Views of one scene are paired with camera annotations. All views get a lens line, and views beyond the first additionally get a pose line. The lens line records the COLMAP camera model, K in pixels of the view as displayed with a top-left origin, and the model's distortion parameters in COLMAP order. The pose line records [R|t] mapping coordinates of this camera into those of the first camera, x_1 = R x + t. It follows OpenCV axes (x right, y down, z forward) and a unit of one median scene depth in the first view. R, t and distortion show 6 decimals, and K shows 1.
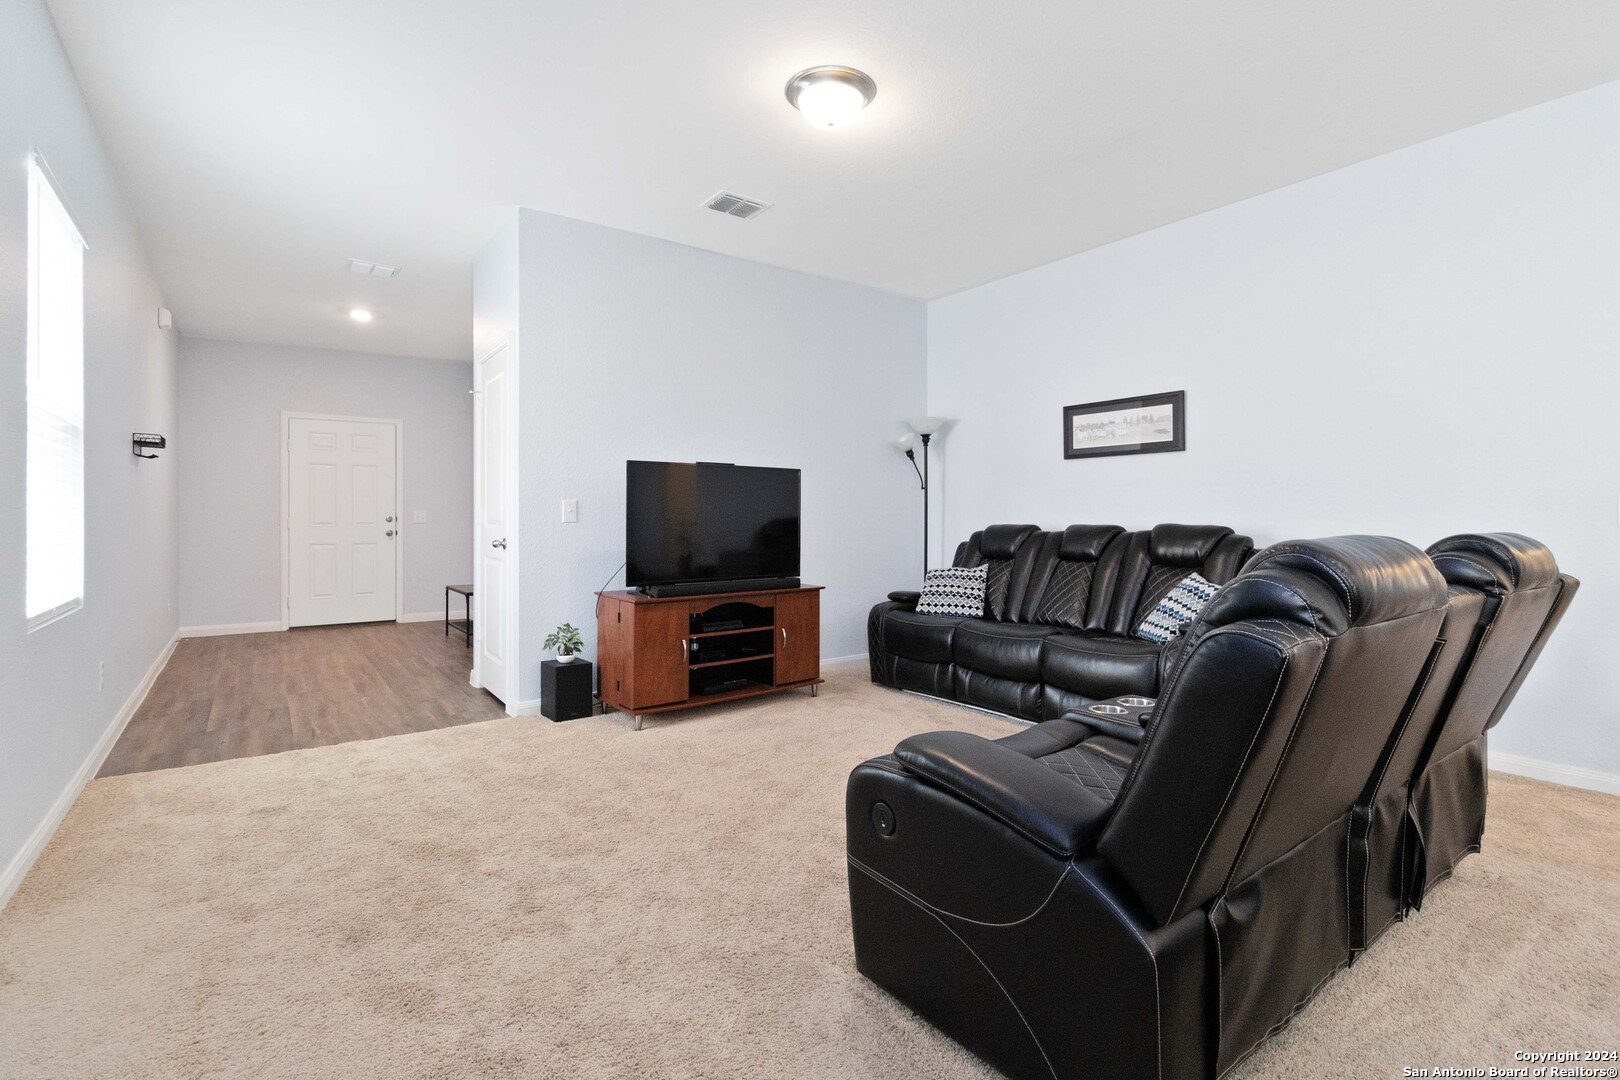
lens RADIAL K [[761.8, 0, 811.7], [0, 761.8, 531.2], [0, 0, 1]] dist [0.001218, 0.001032]
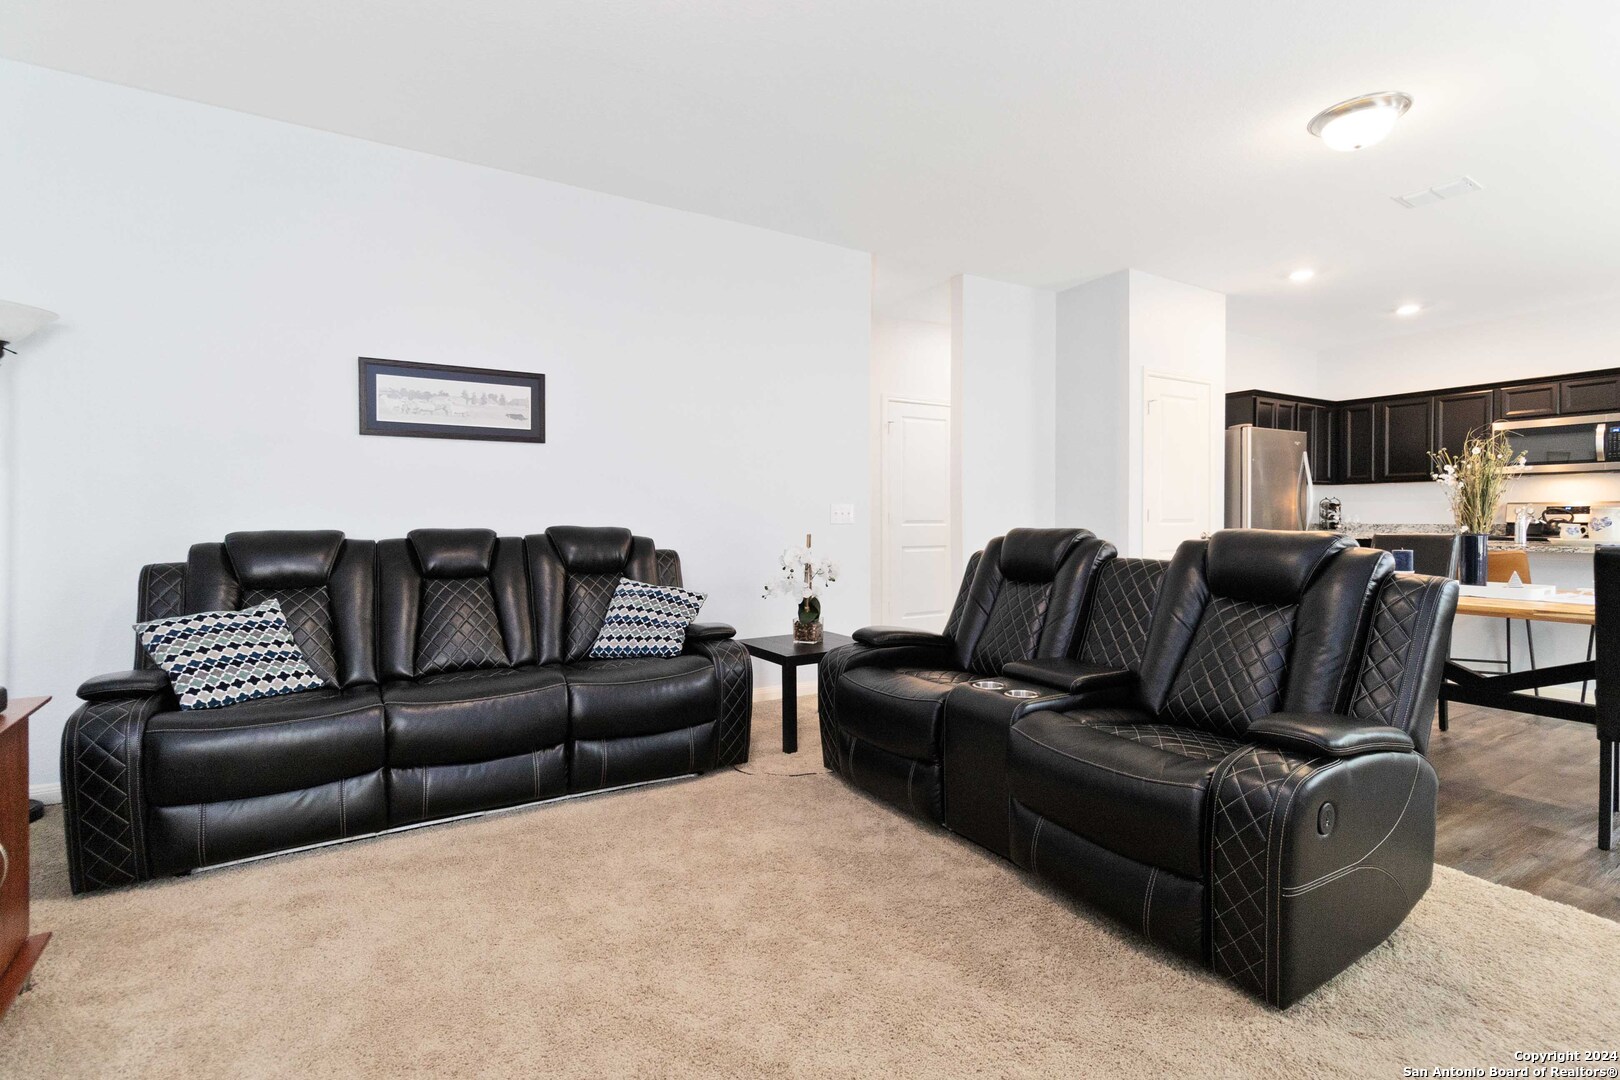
lens RADIAL K [[761.8, 0, 811.7], [0, 761.8, 531.2], [0, 0, 1]] dist [0.001218, 0.001032]
pose [[0.076583, -0.027122, 0.996694, -0.367041], [0.014988, 0.999548, 0.026048, -0.020490], [-0.996951, 0.012943, 0.076955, 0.607744]]
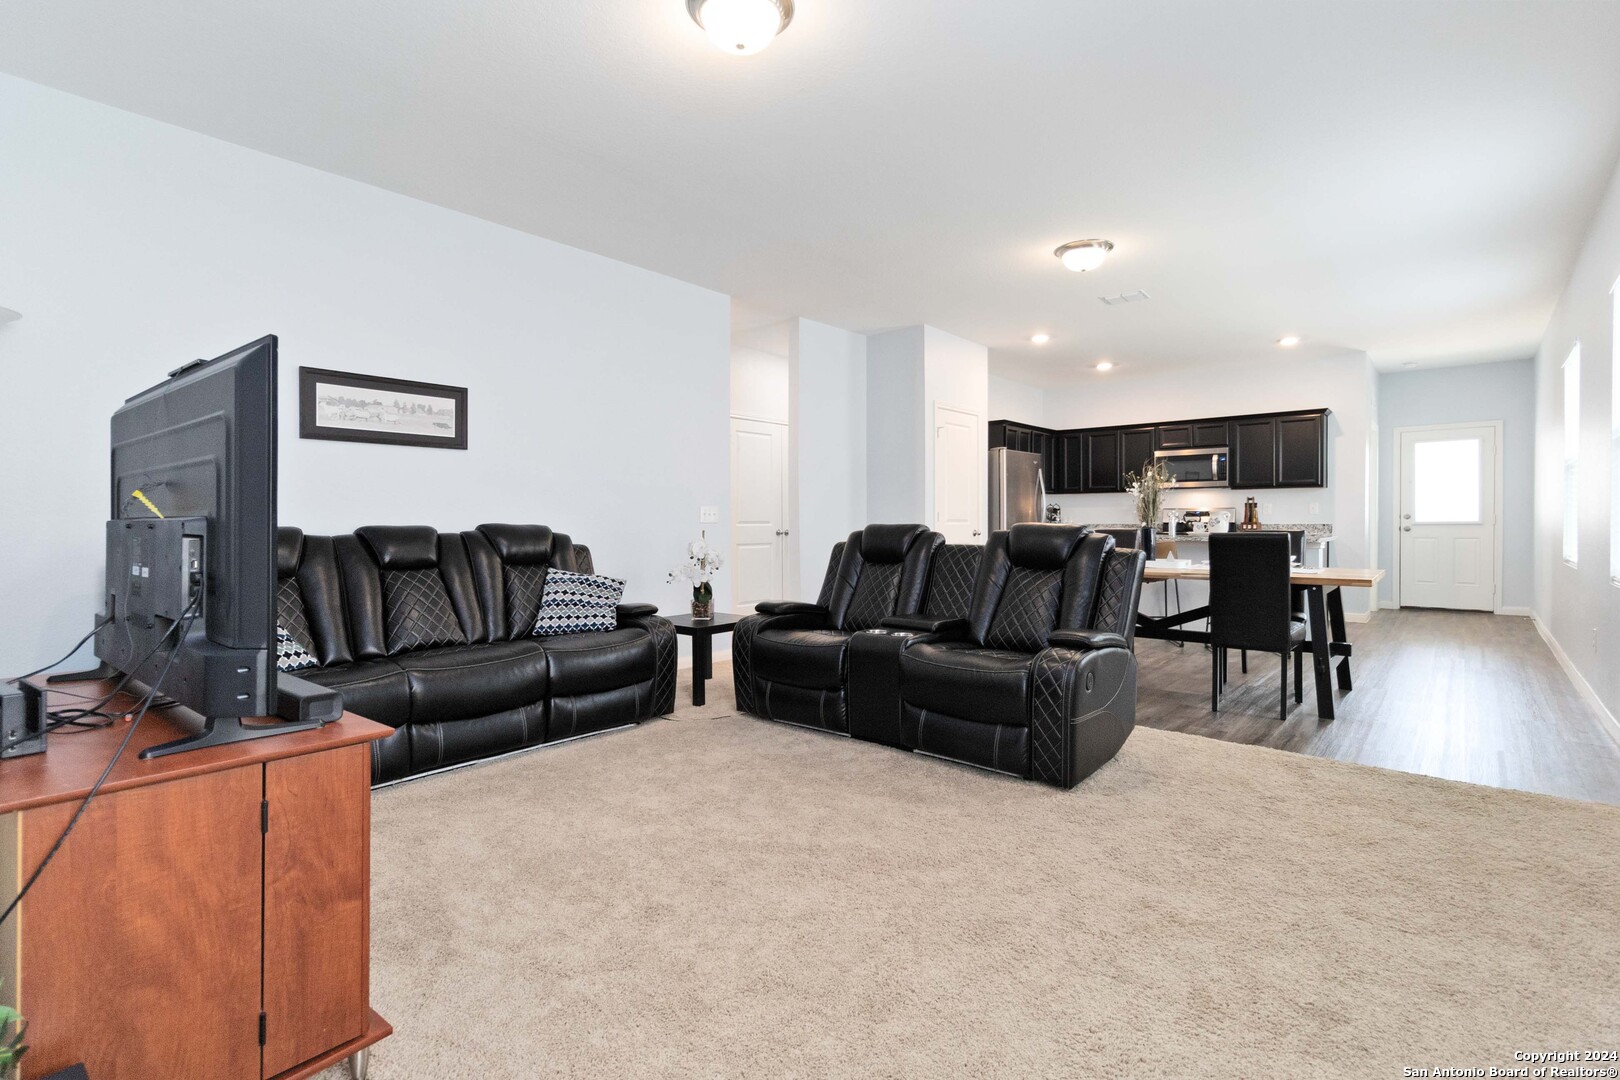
lens RADIAL K [[761.8, 0, 811.7], [0, 761.8, 531.2], [0, 0, 1]] dist [0.001218, 0.001032]
pose [[-0.231404, -0.021403, 0.972622, -0.568843], [0.012122, 0.999617, 0.024881, -0.017863], [-0.972782, 0.017548, -0.231056, 0.775137]]
